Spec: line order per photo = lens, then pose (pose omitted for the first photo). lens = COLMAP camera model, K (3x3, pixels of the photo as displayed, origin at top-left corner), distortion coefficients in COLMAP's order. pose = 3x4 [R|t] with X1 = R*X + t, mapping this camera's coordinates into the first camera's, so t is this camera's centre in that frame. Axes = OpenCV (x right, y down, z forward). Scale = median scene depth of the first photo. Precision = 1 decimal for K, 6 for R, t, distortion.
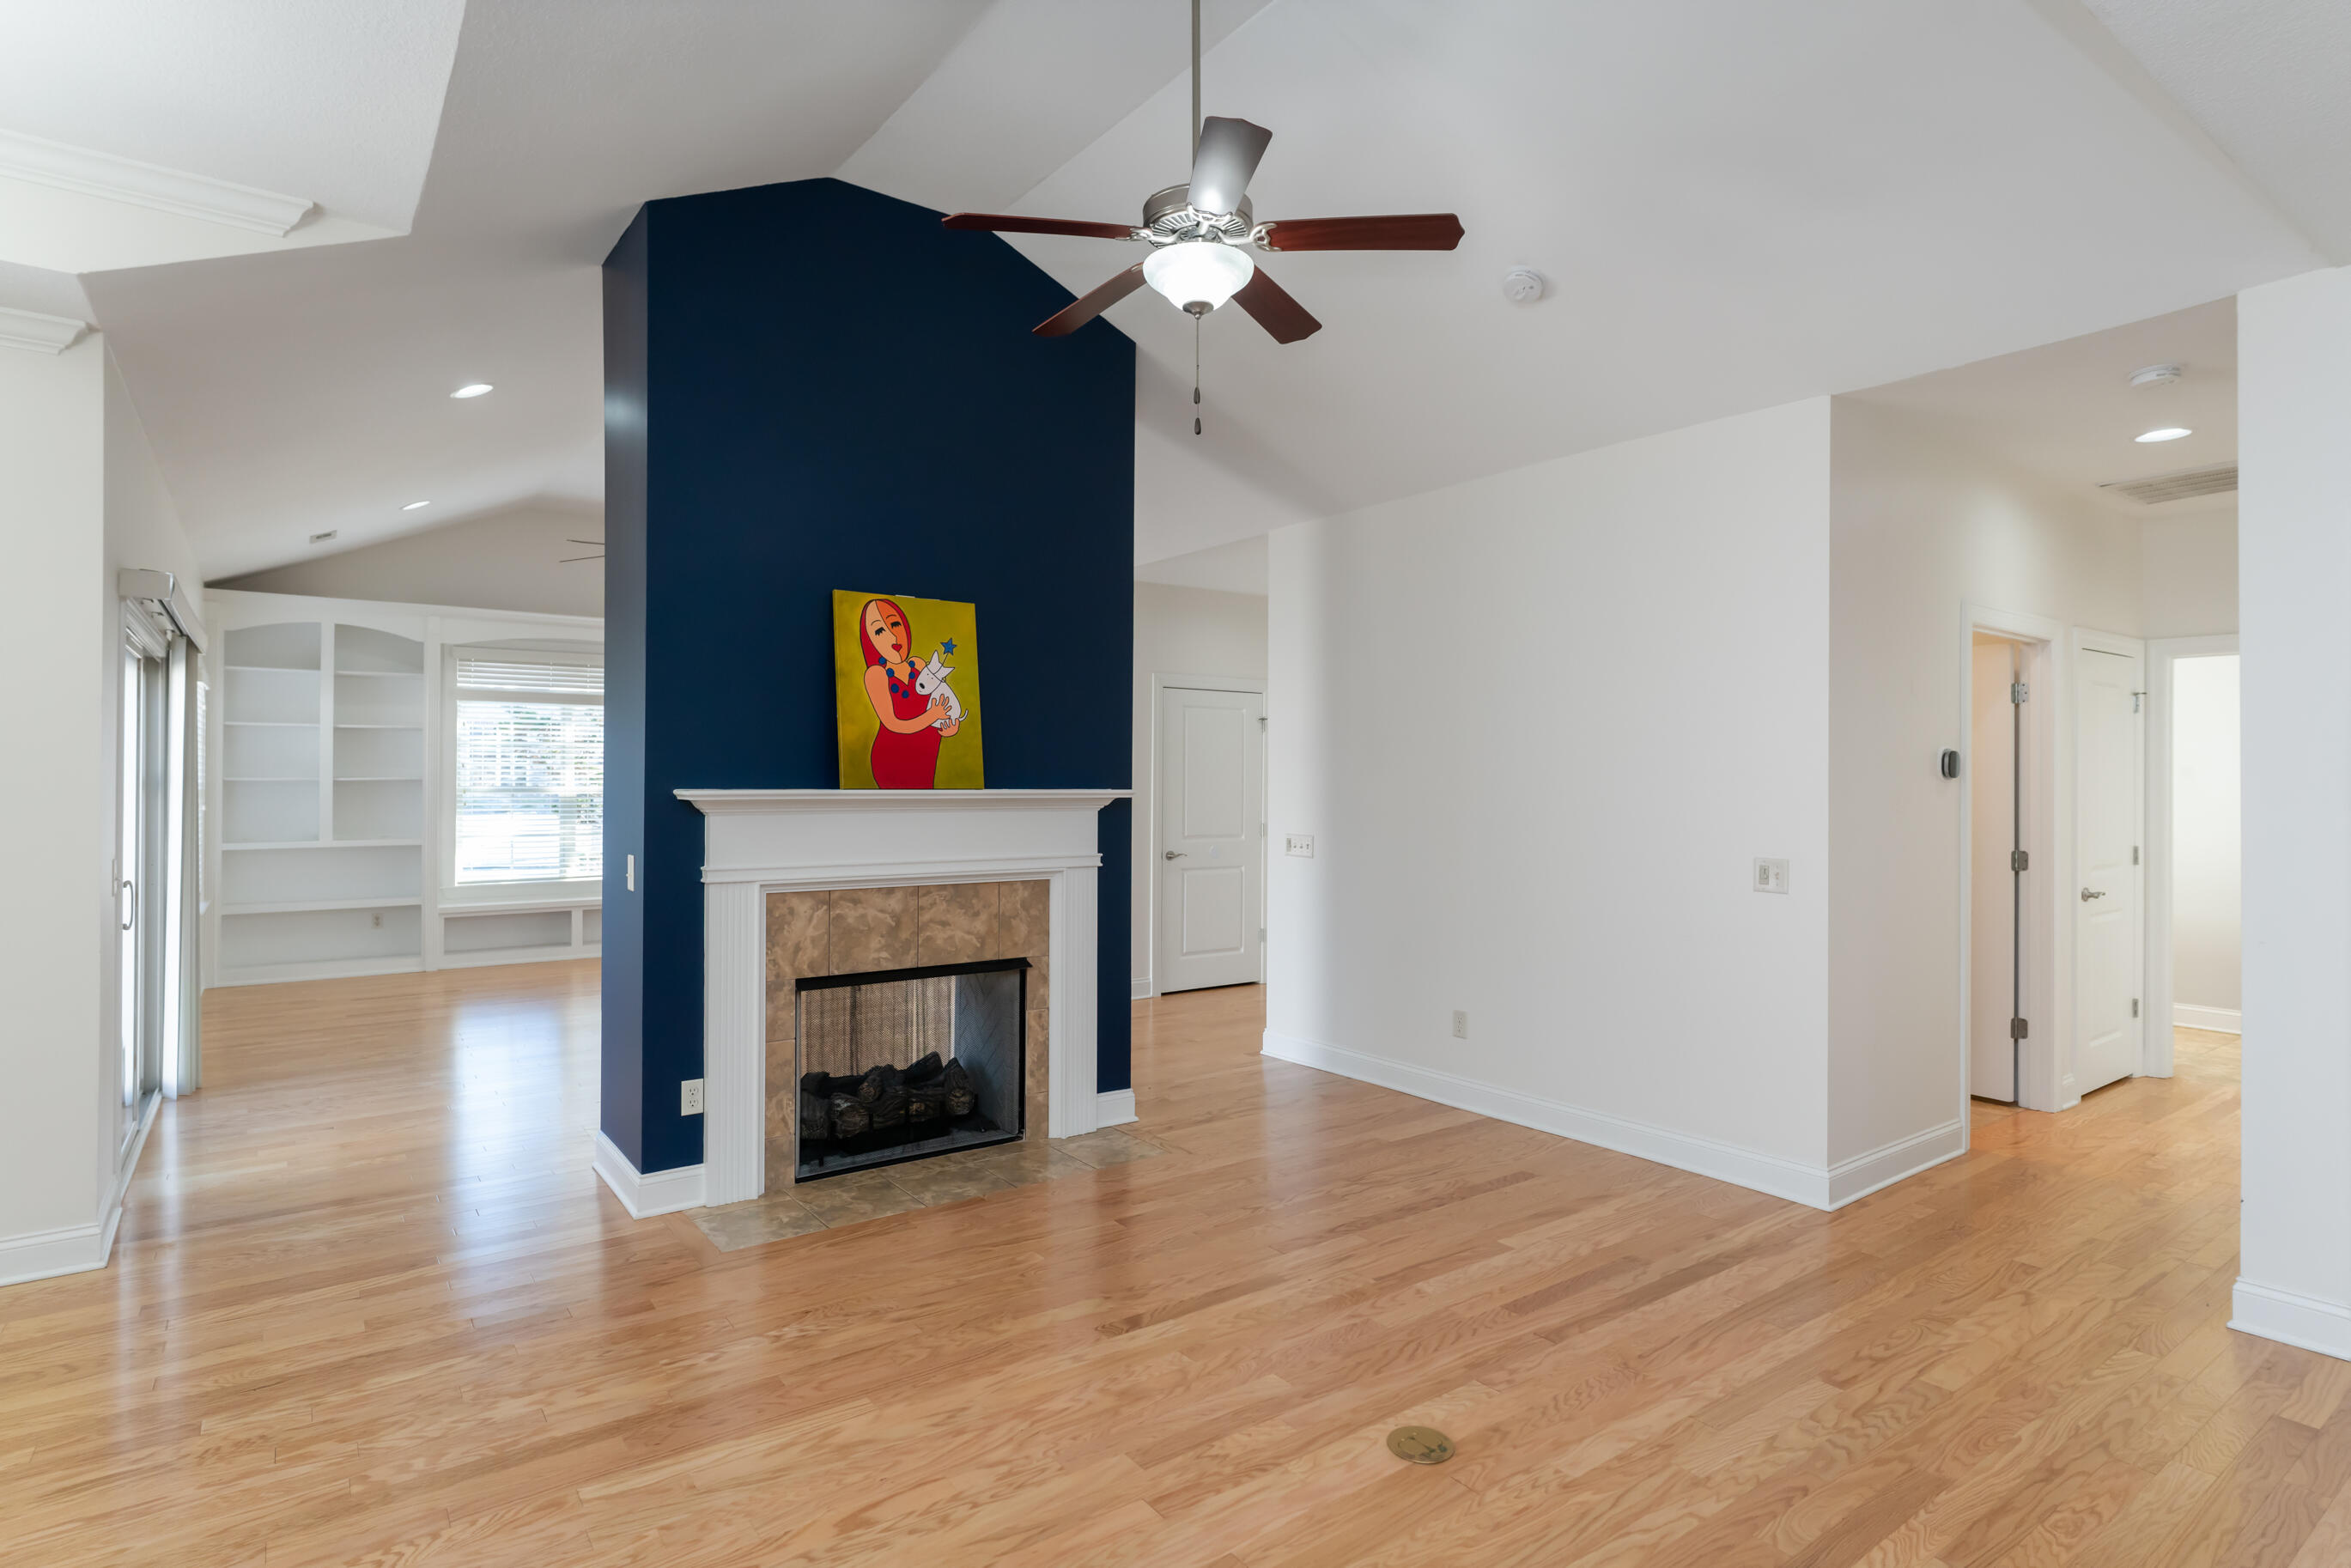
lens RADIAL K [[1198.6, 0, 1141.6], [0, 1198.6, 775.8], [0, 0, 1]] dist [-0.000735, -0.000926]
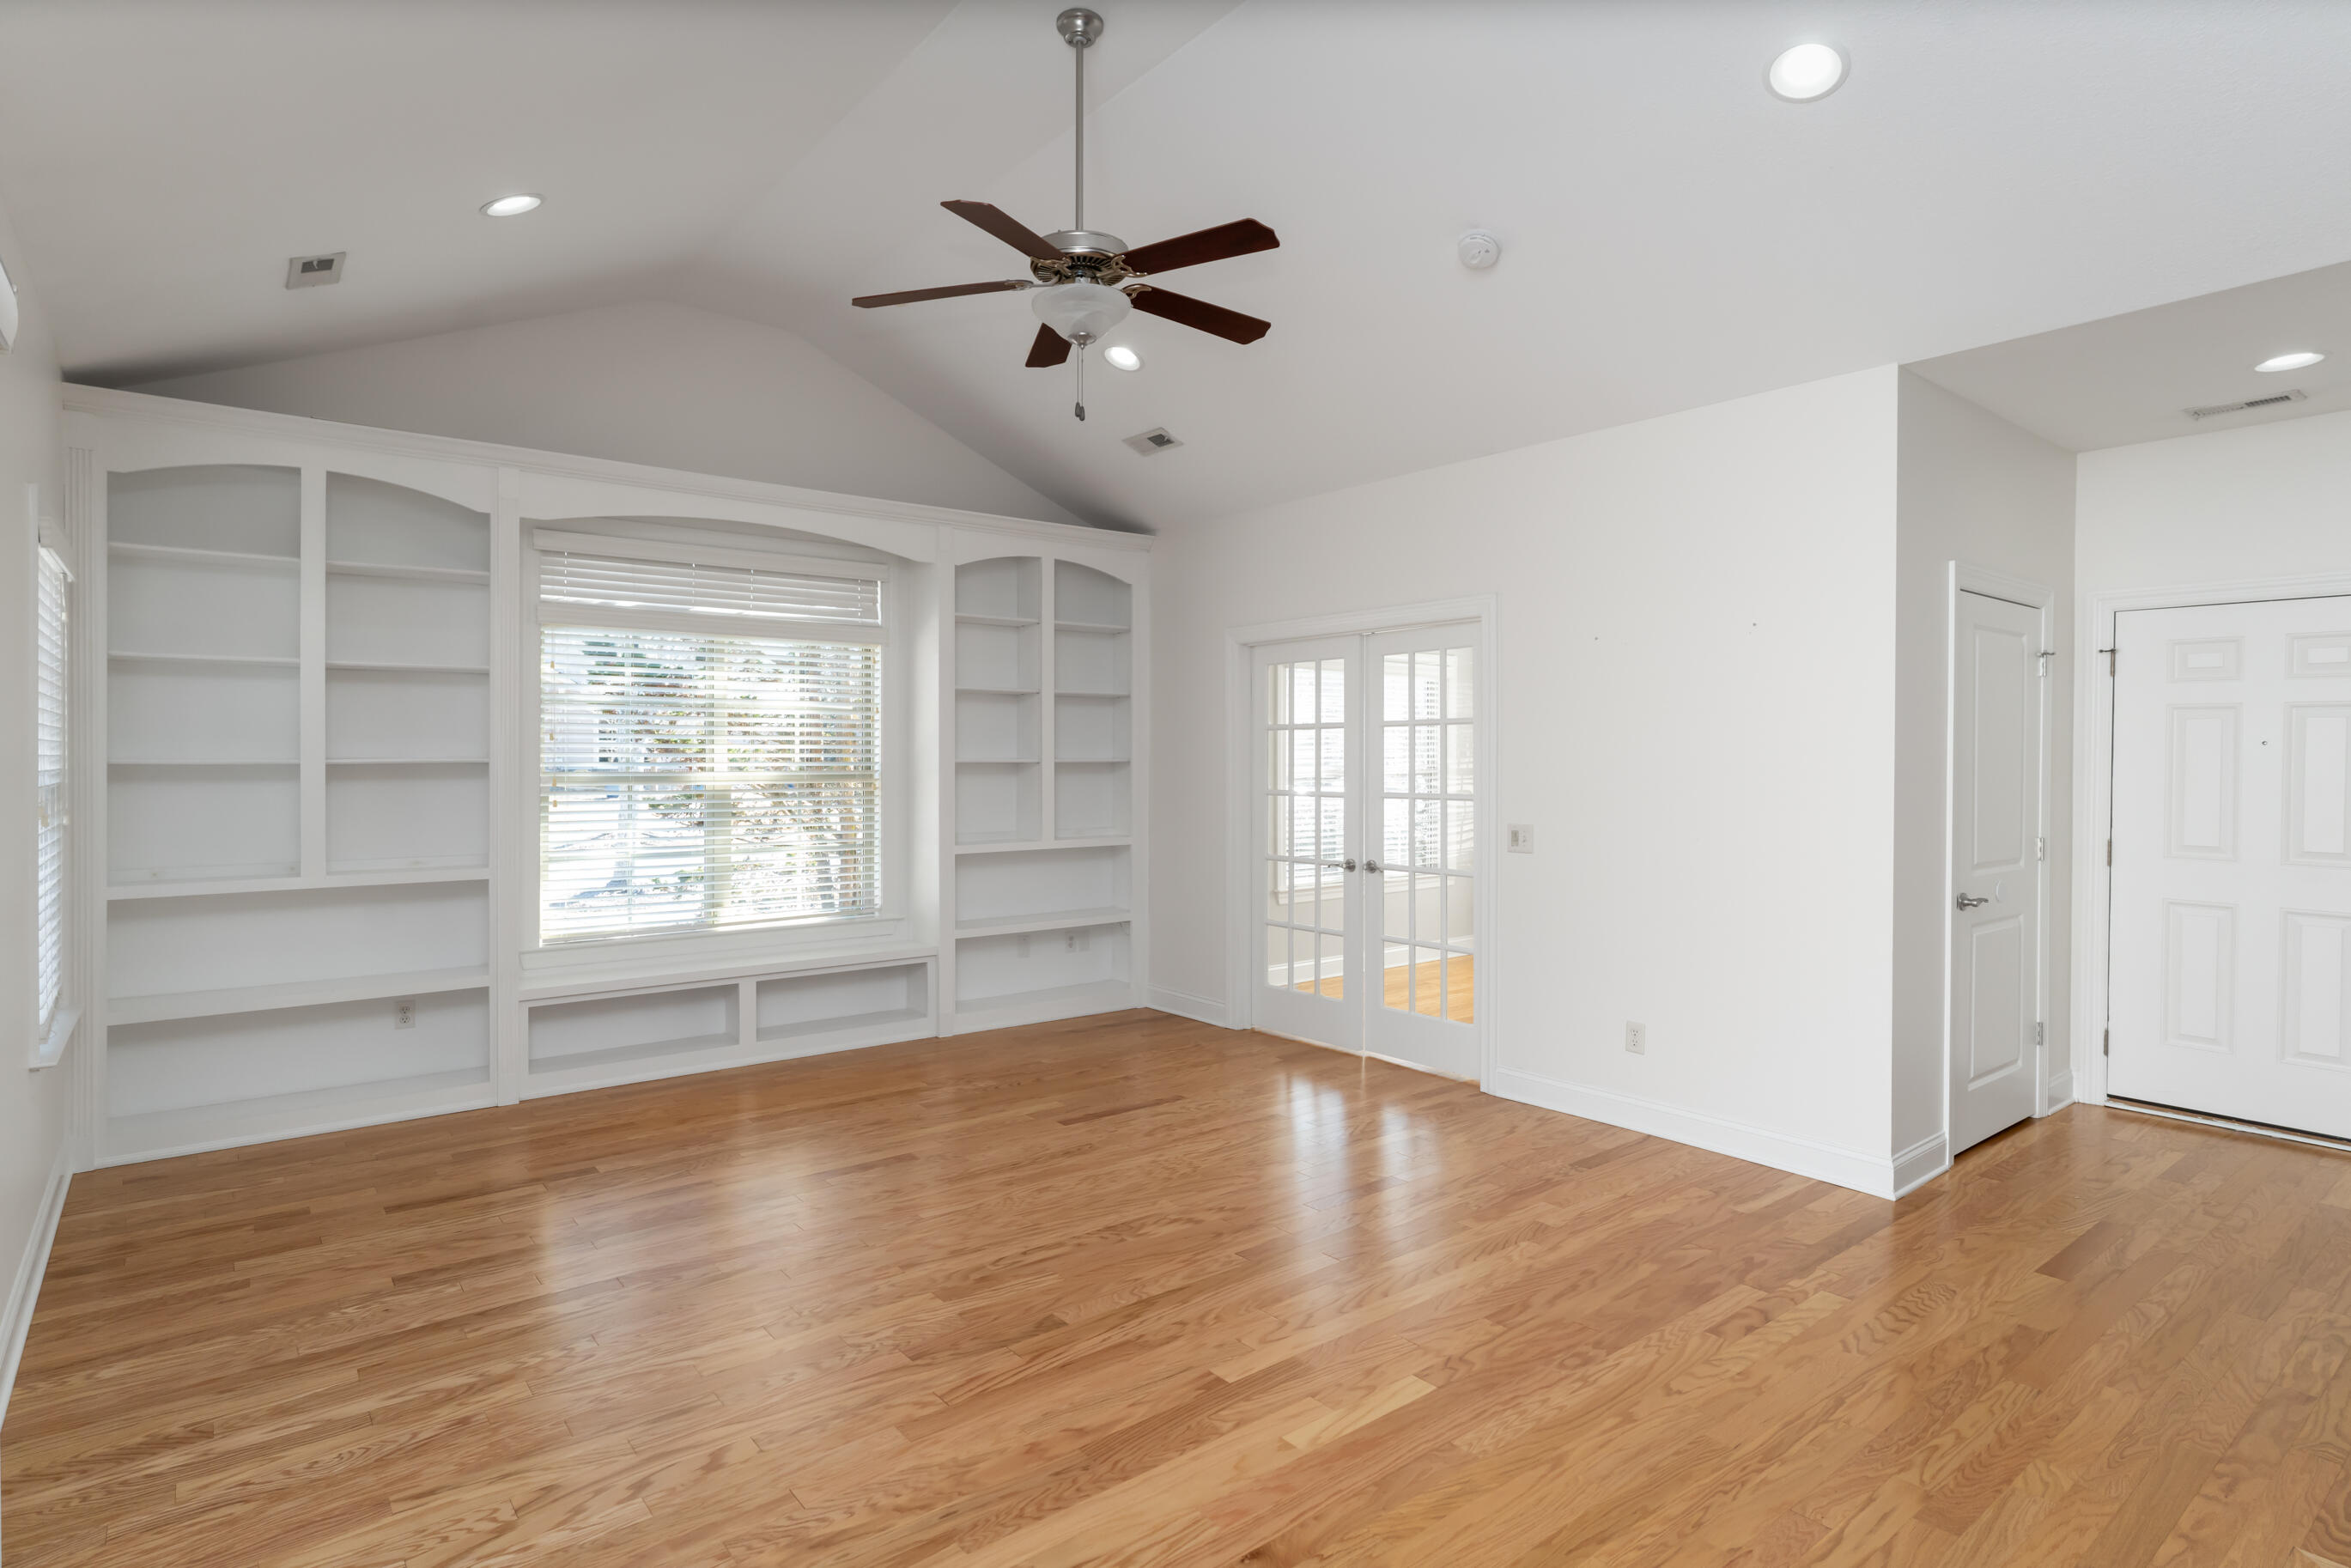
lens RADIAL K [[1204.1, 0, 1197.3], [0, 1204.1, 760.5], [0, 0, 1]] dist [-0.003360, 0.000386]
pose [[0.997733, -0.000822, 0.067296, -0.630544], [0.000338, 0.999974, 0.007208, -0.001523], [-0.067300, -0.007168, 0.997707, 0.856626]]
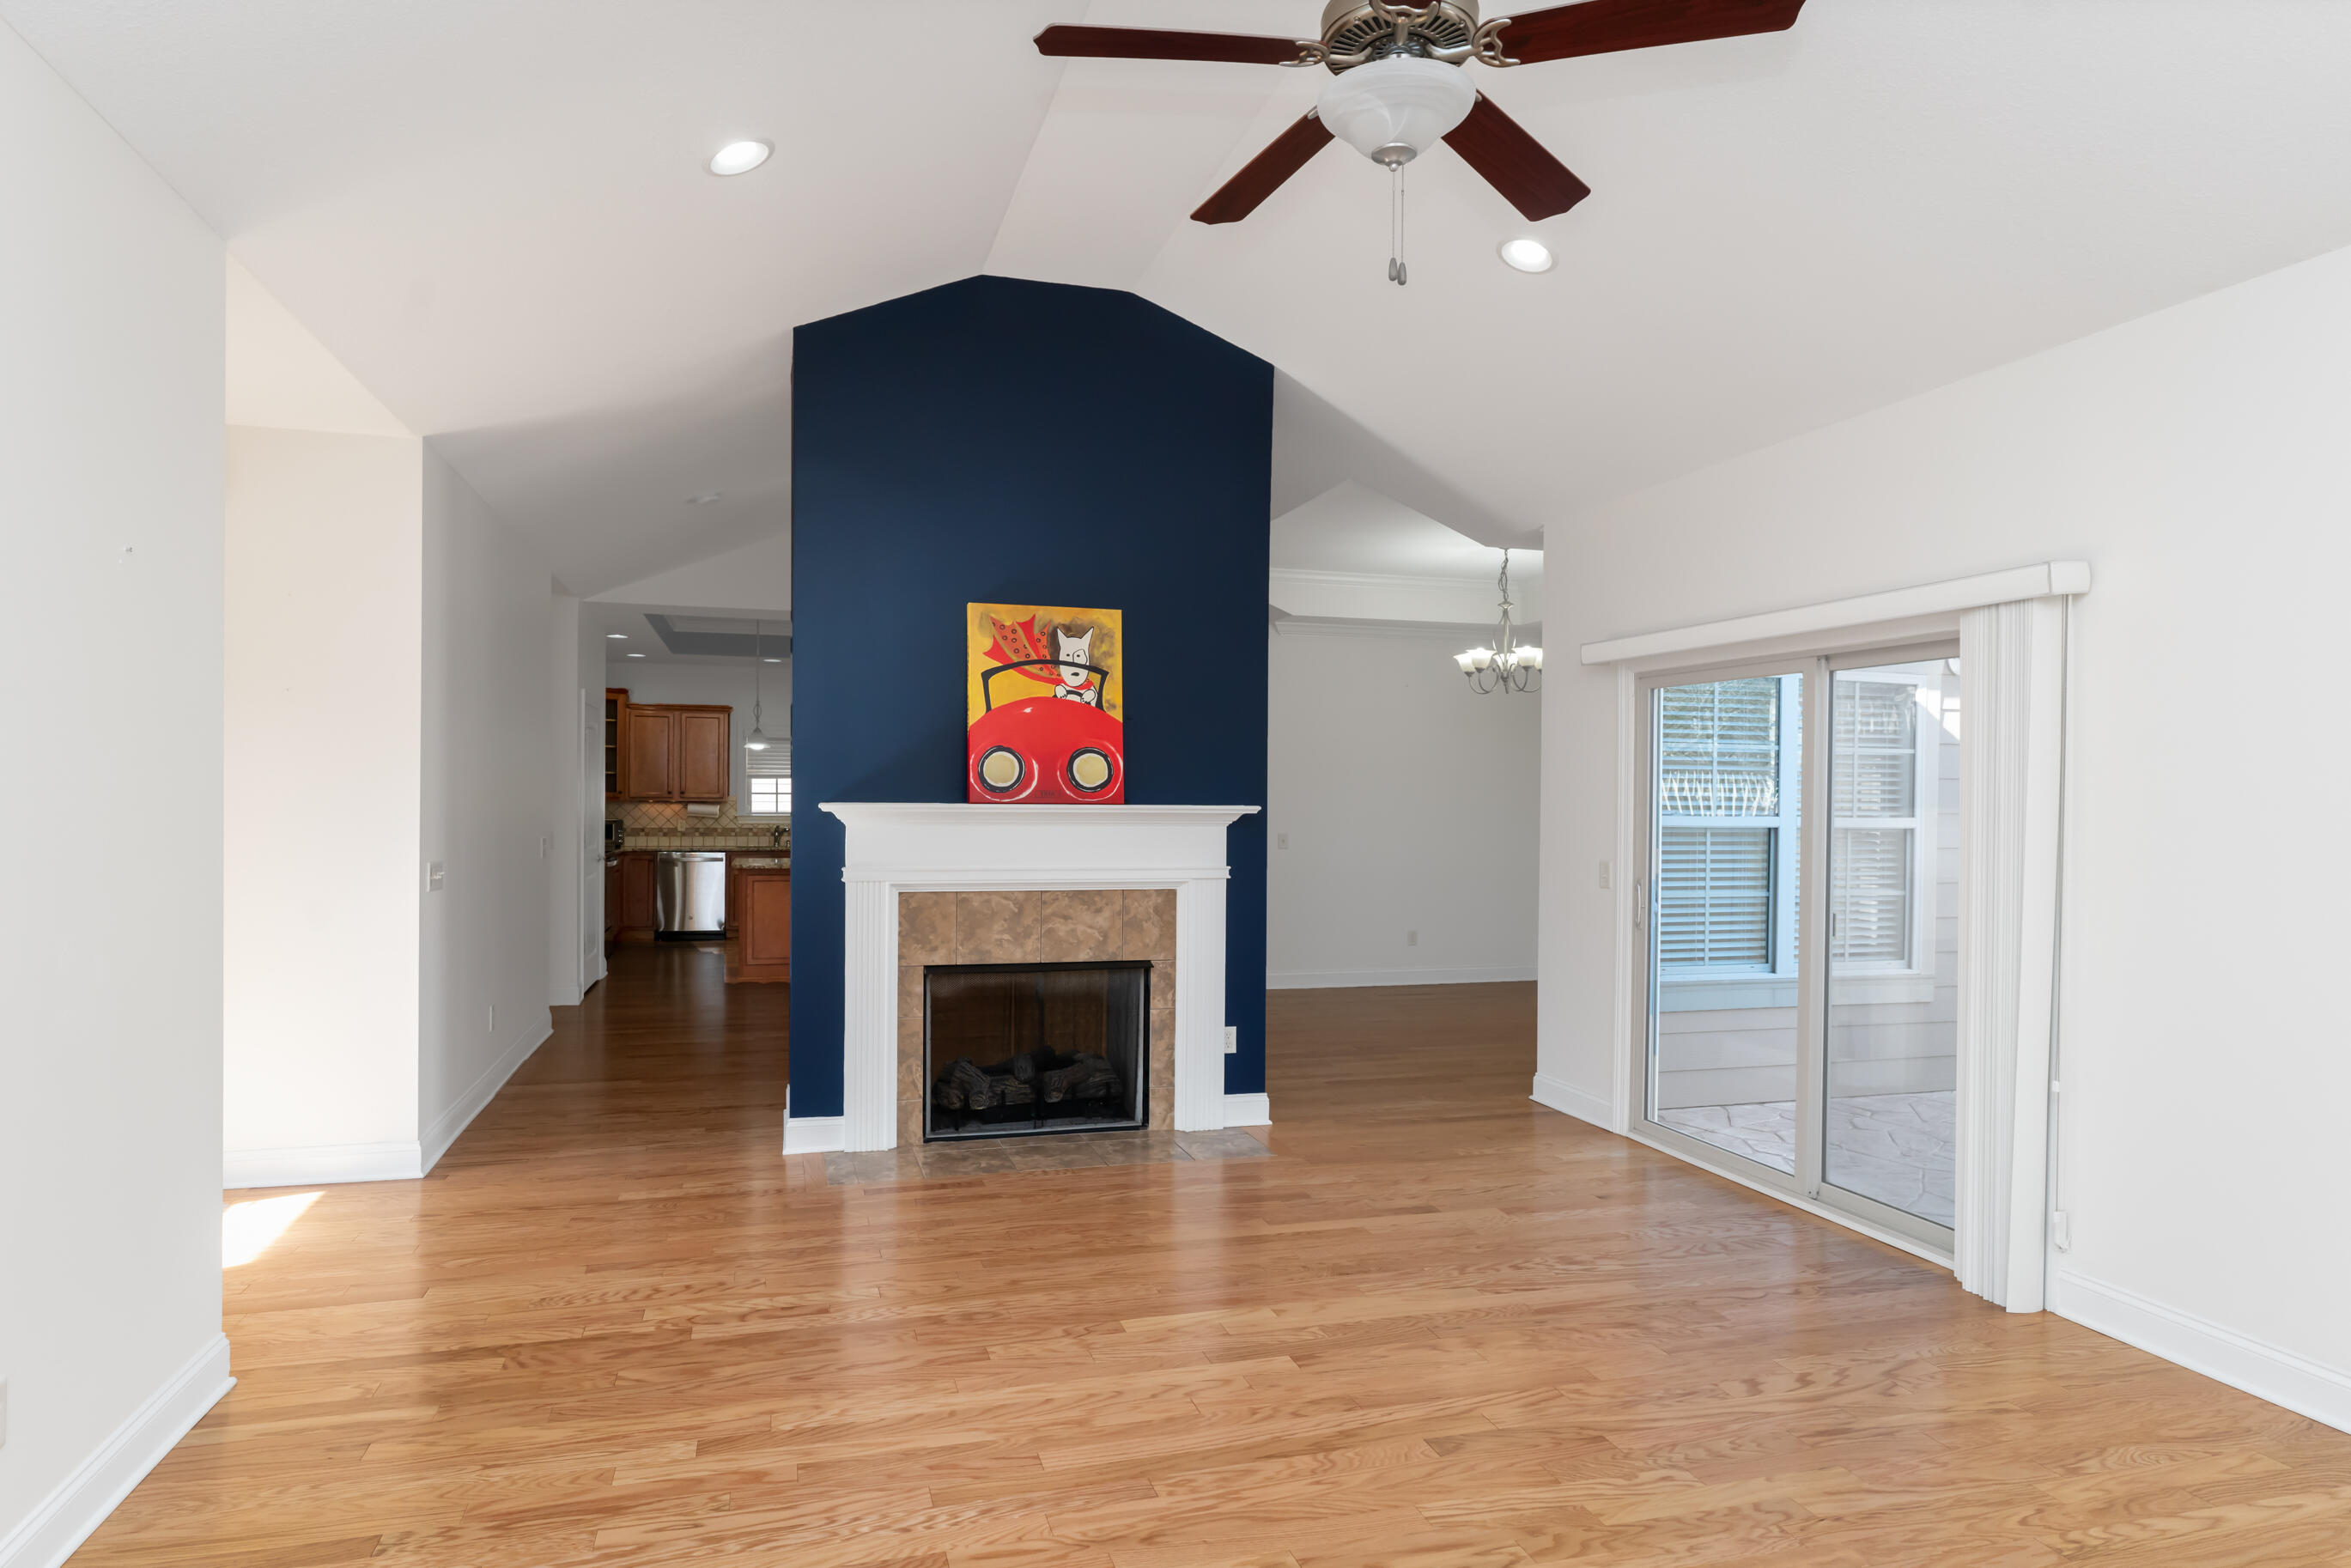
lens RADIAL K [[1309.8, 0, 1175.5], [0, 1309.8, 784.0], [0, 0, 1]] dist [-0.005563, -0.000412]
pose [[-0.945314, -0.008220, 0.326058, -0.750038], [-0.012599, 0.999857, -0.011321, 0.014893], [-0.325918, -0.014810, -0.945282, 2.207757]]
